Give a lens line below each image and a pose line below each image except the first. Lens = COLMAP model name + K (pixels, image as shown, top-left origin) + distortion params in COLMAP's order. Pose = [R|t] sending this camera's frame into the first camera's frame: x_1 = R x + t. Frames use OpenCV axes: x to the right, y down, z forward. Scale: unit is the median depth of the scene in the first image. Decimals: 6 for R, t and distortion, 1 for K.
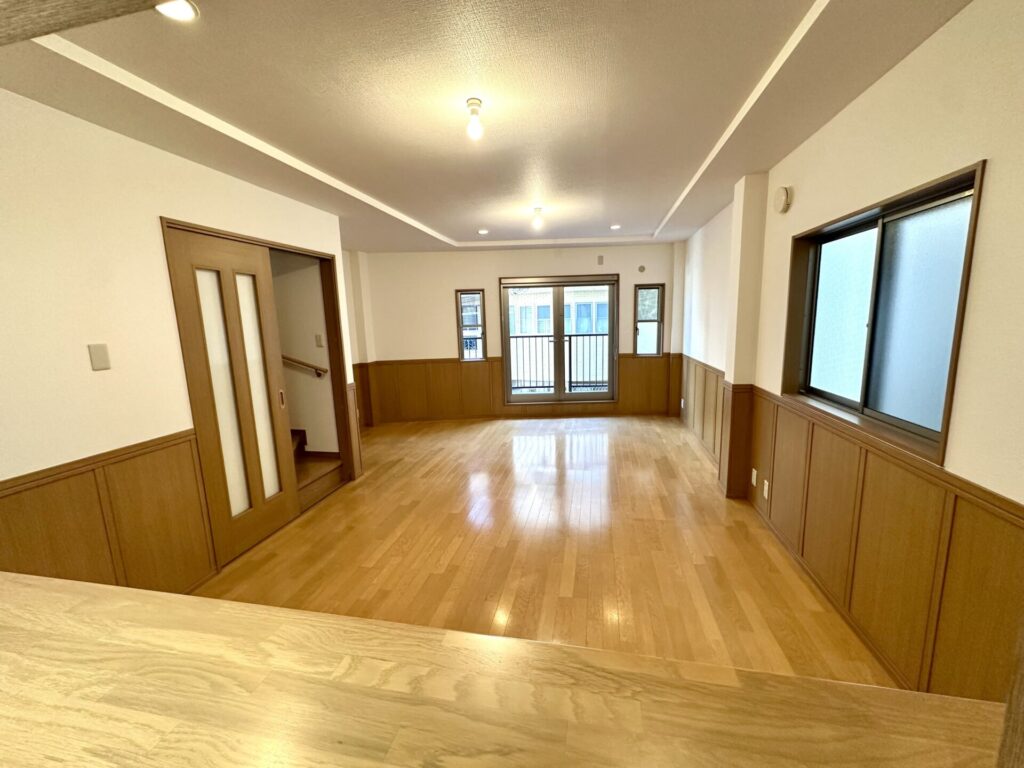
lens RADIAL K [[410.5, 0, 513.8], [0, 410.5, 384.2], [0, 0, 1]] dist [-0.003659, 0.001124]
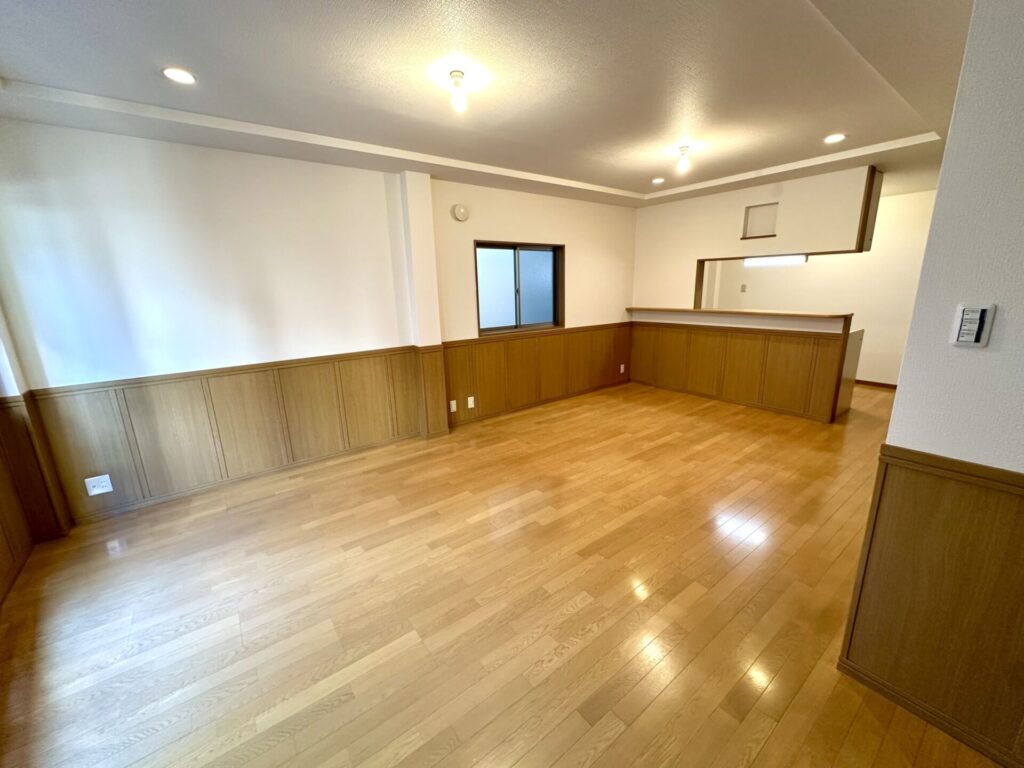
lens RADIAL K [[410.5, 0, 513.8], [0, 410.5, 384.2], [0, 0, 1]] dist [-0.003659, 0.001124]
pose [[-0.753722, -0.106237, 0.648550, -0.573127], [0.153146, 0.931287, 0.330532, -0.333478], [-0.639101, 0.348452, -0.685661, 2.205253]]
